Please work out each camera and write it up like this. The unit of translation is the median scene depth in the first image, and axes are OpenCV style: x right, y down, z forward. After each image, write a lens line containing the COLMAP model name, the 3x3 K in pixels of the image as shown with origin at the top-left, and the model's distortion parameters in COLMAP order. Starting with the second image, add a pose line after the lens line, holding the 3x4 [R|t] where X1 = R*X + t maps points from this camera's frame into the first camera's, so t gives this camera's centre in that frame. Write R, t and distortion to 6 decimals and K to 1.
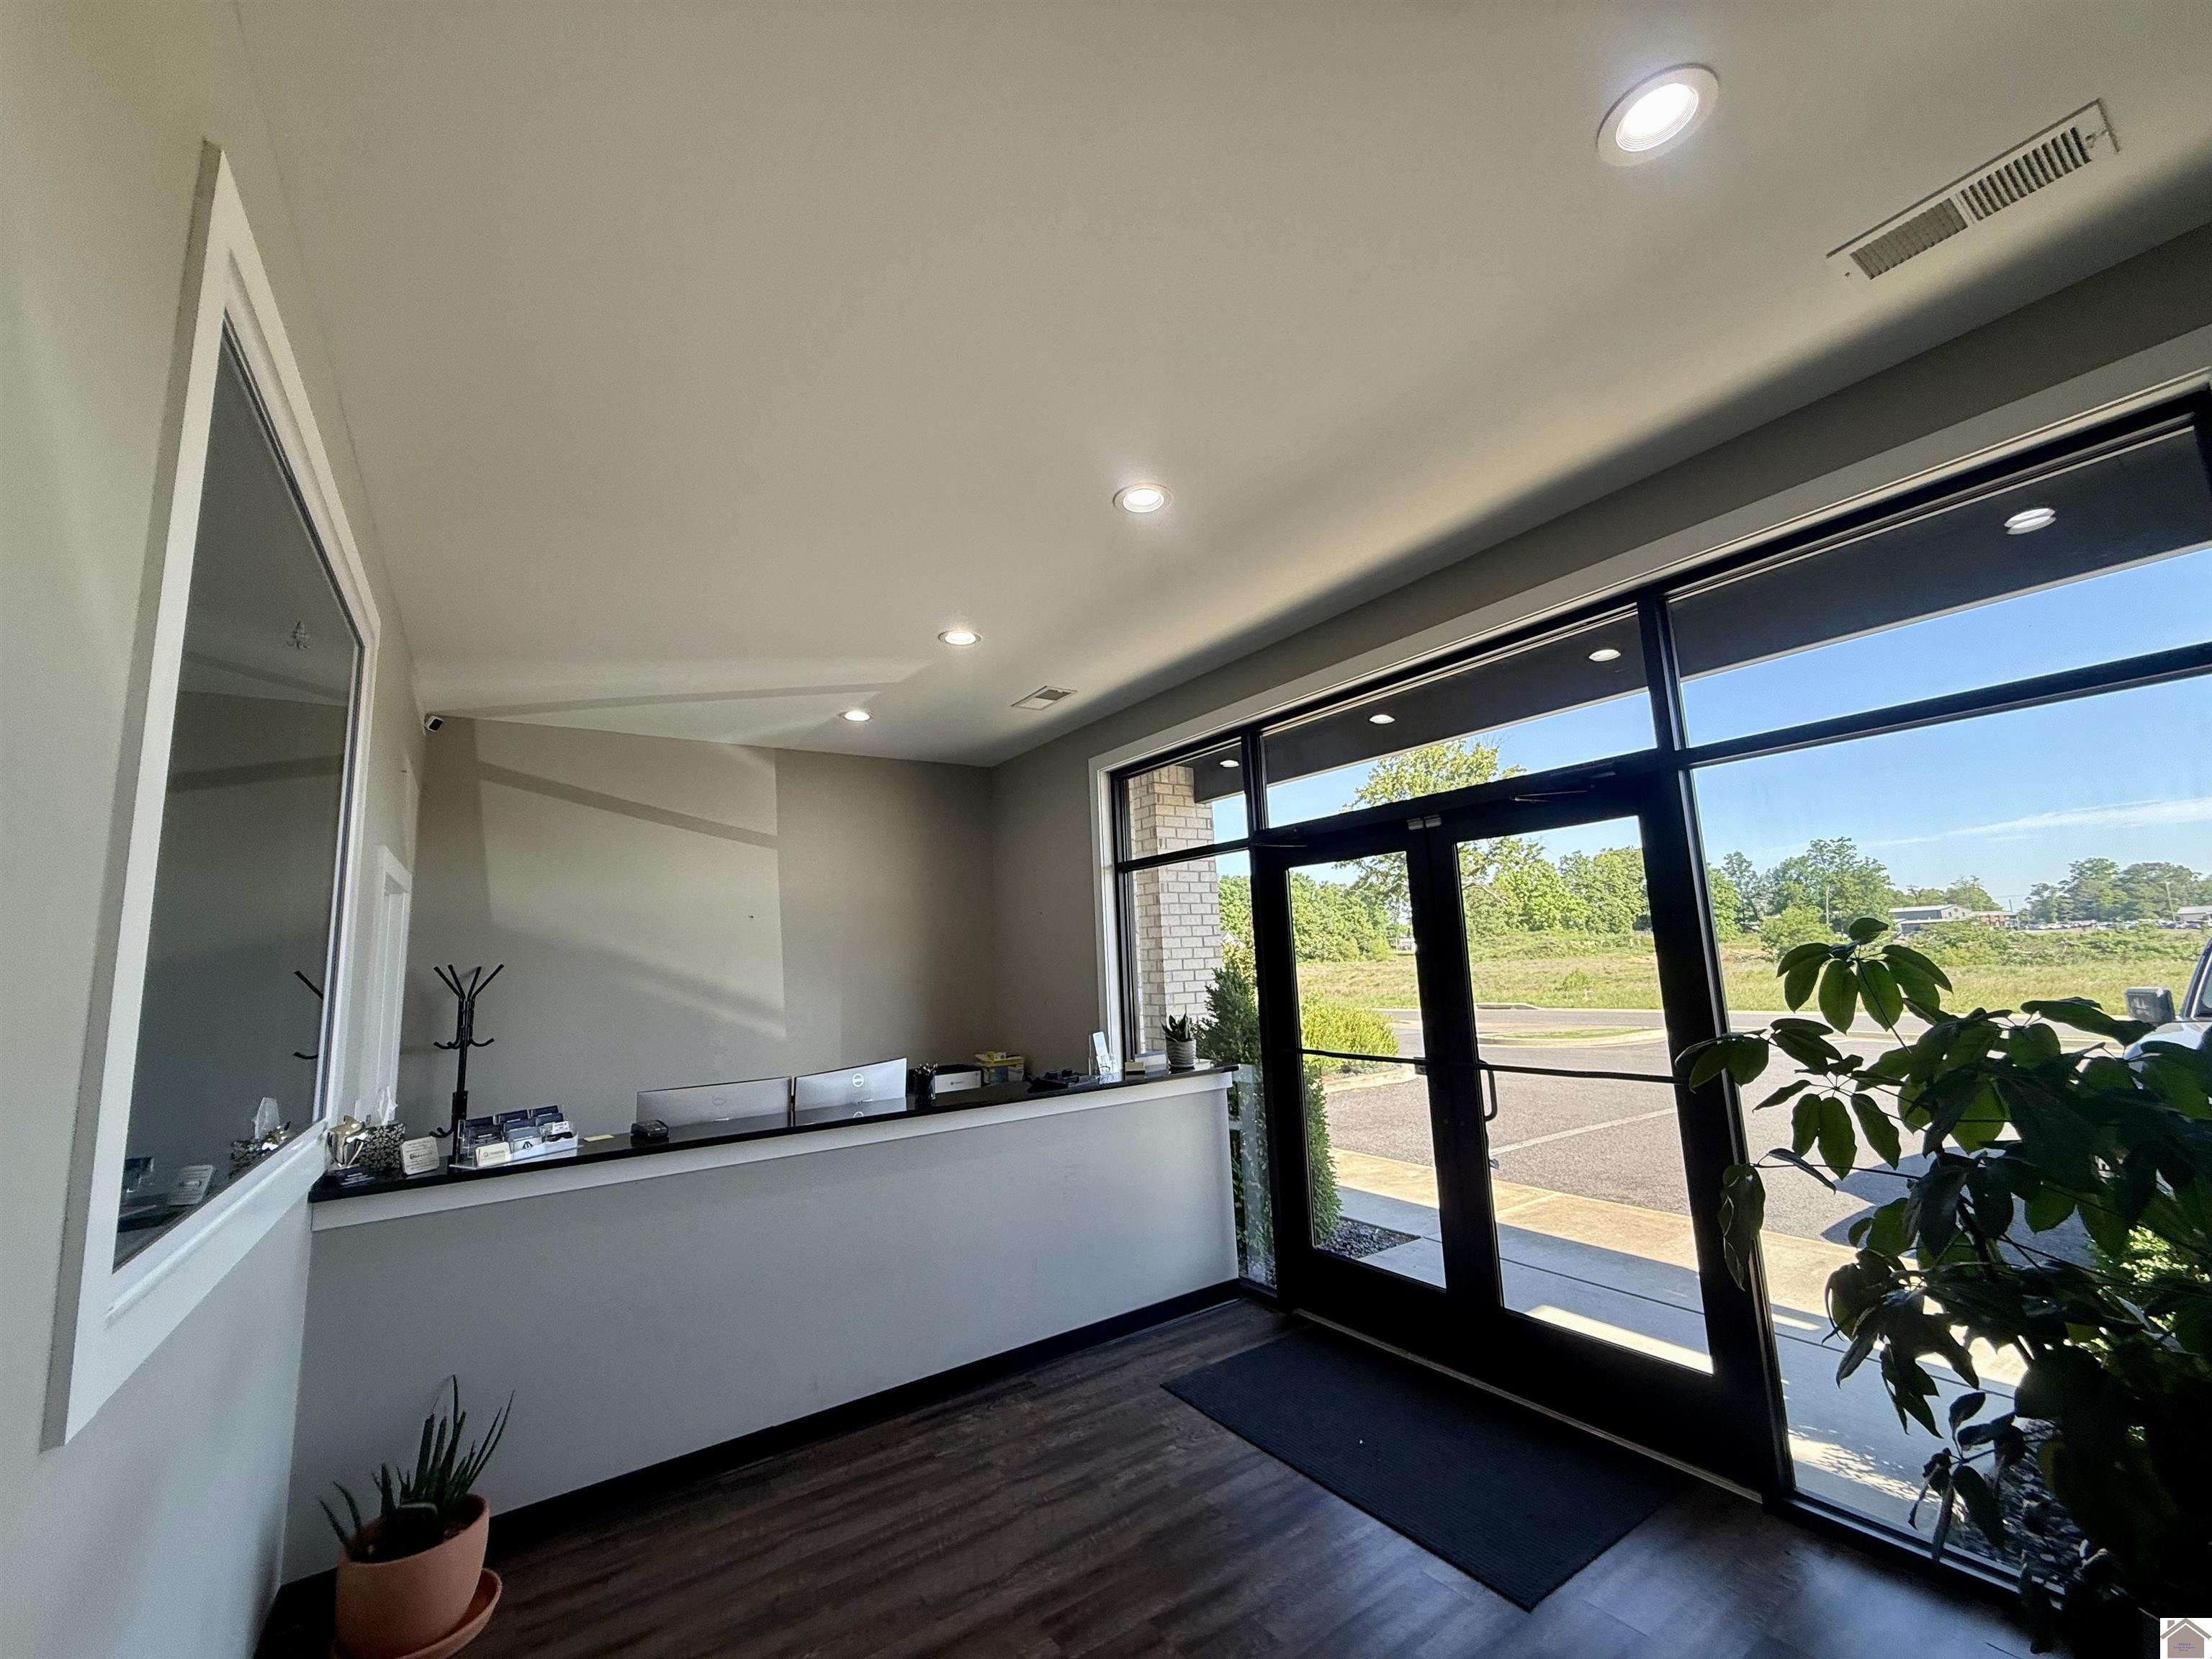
lens RADIAL K [[877.8, 0, 1107.3], [0, 877.8, 828.3], [0, 0, 1]] dist [0.002033, -0.000253]
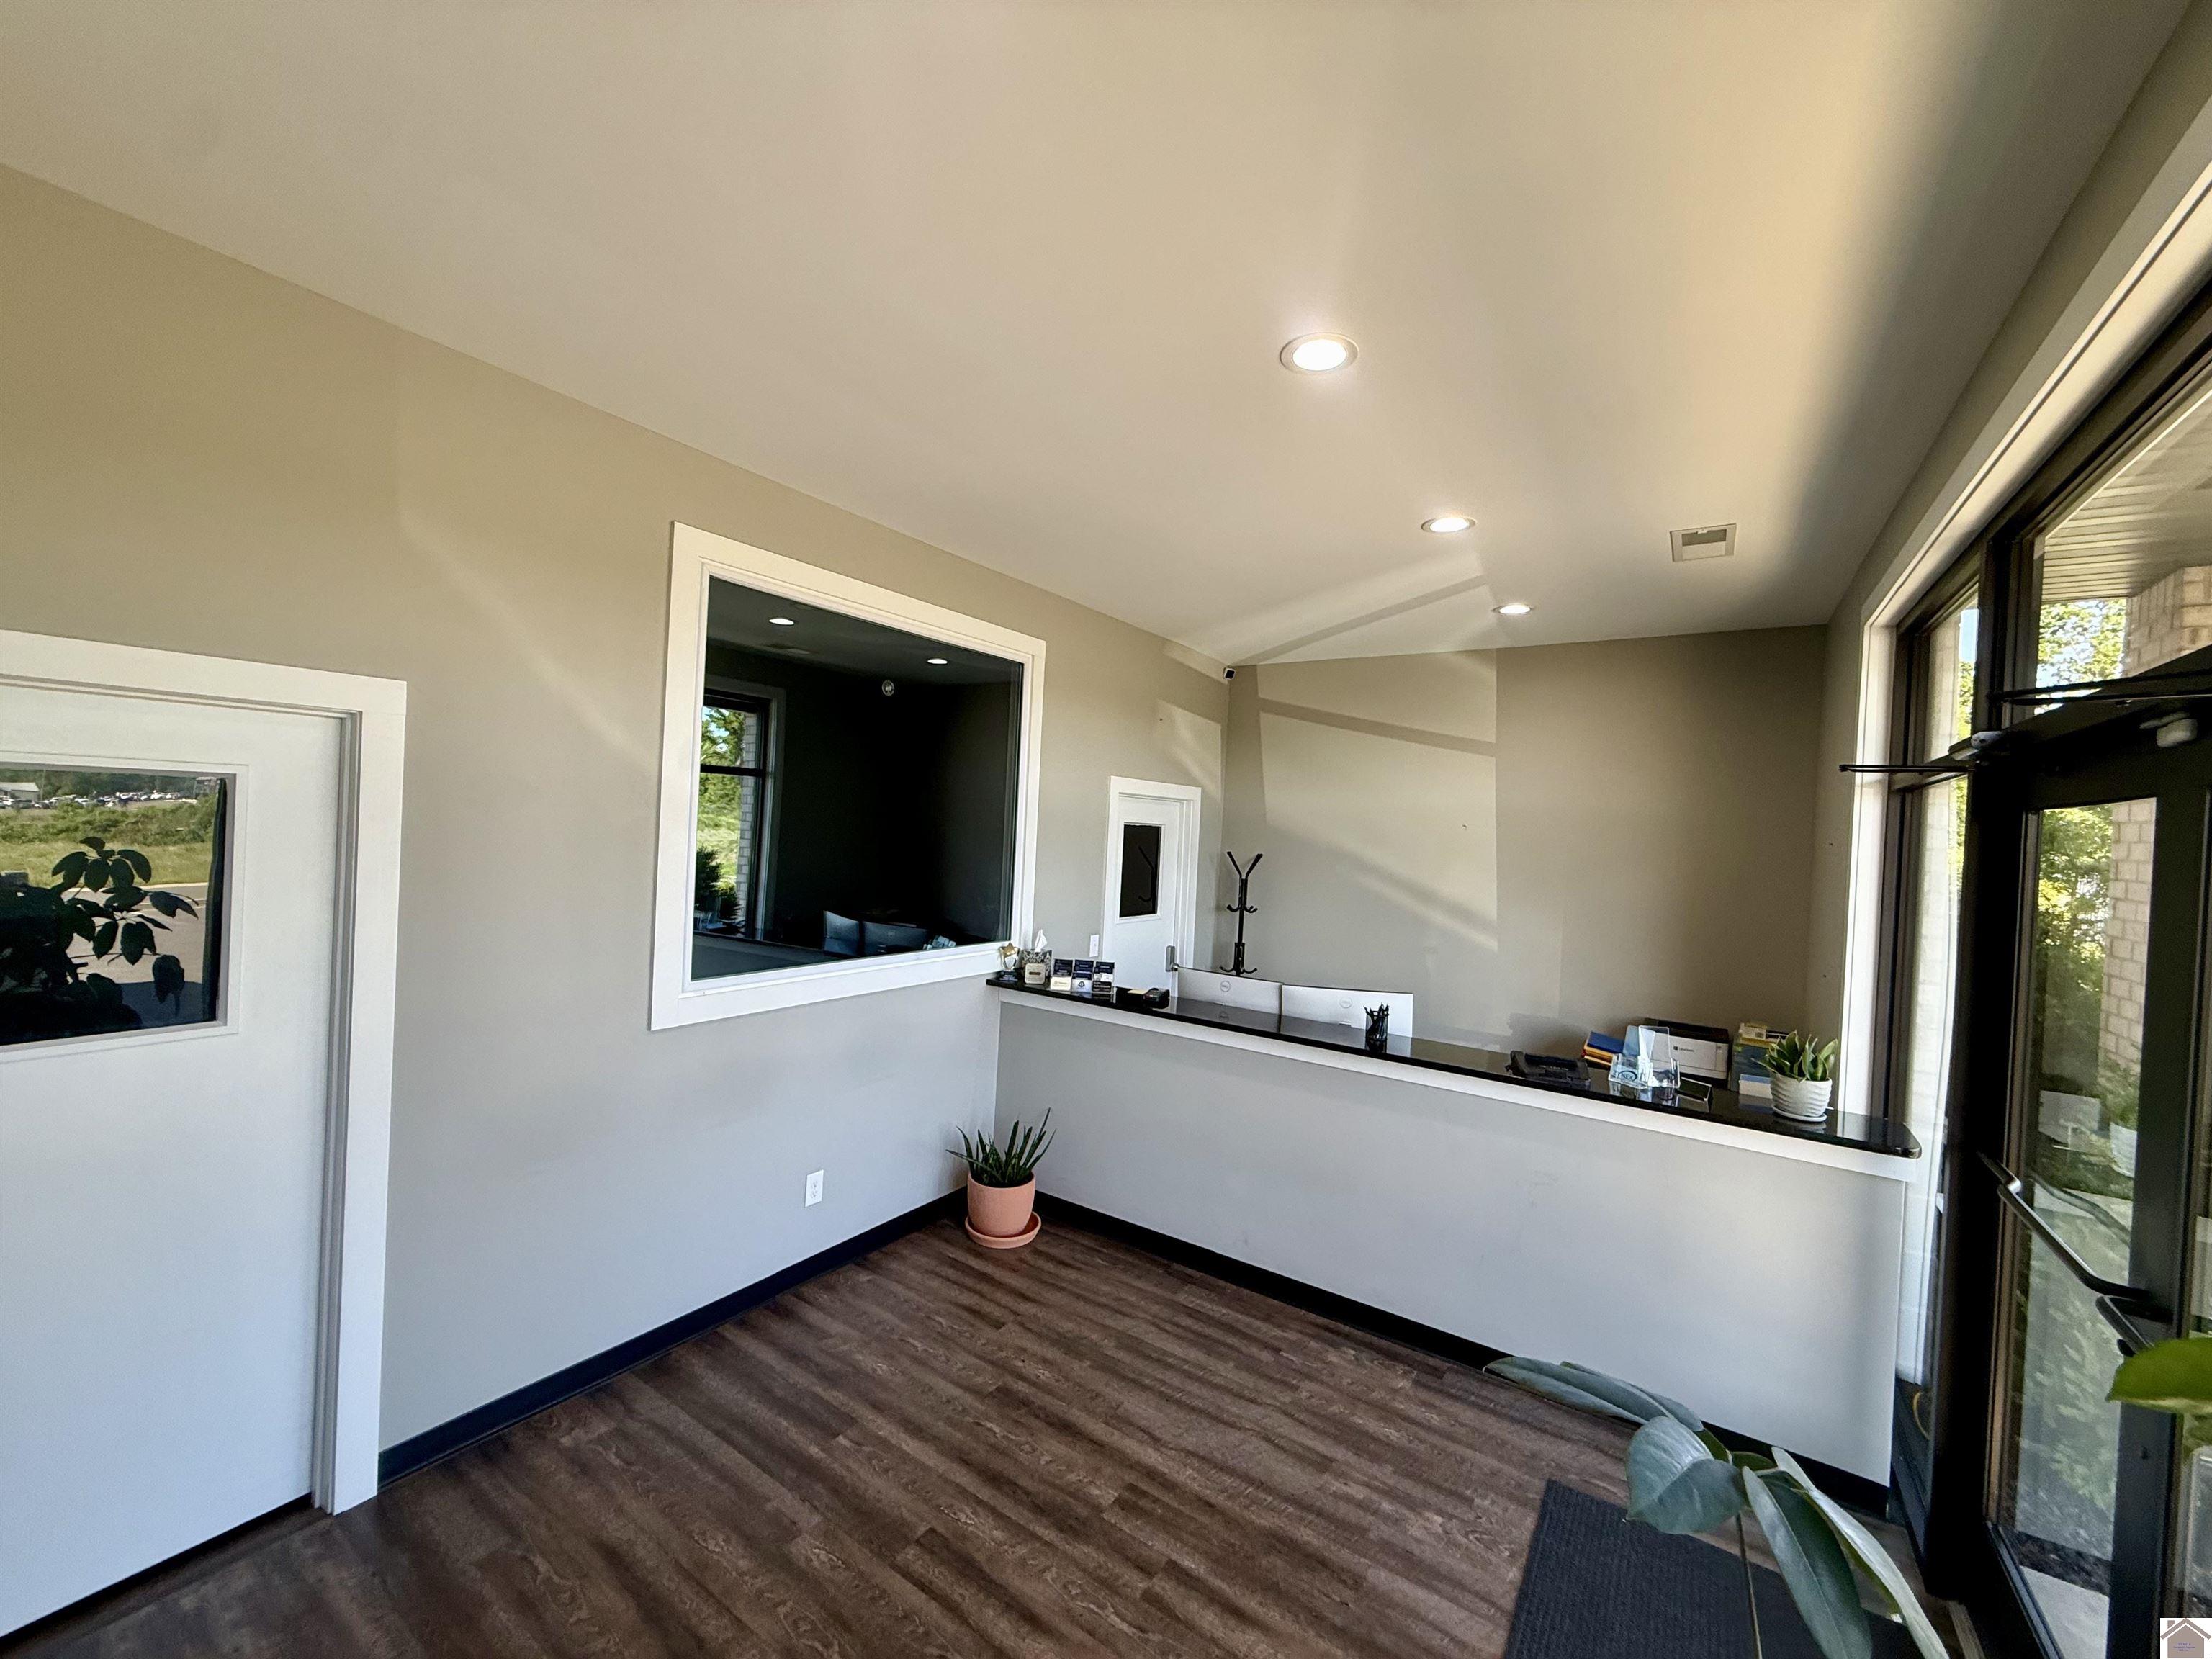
lens RADIAL K [[877.8, 0, 1098.4], [0, 877.8, 829.0], [0, 0, 1]] dist [0.002033, -0.000253]
pose [[0.366579, 0.065643, -0.928068, 0.689058], [0.074994, 0.992177, 0.099799, -0.050300], [0.927360, -0.106184, 0.358788, 0.476236]]
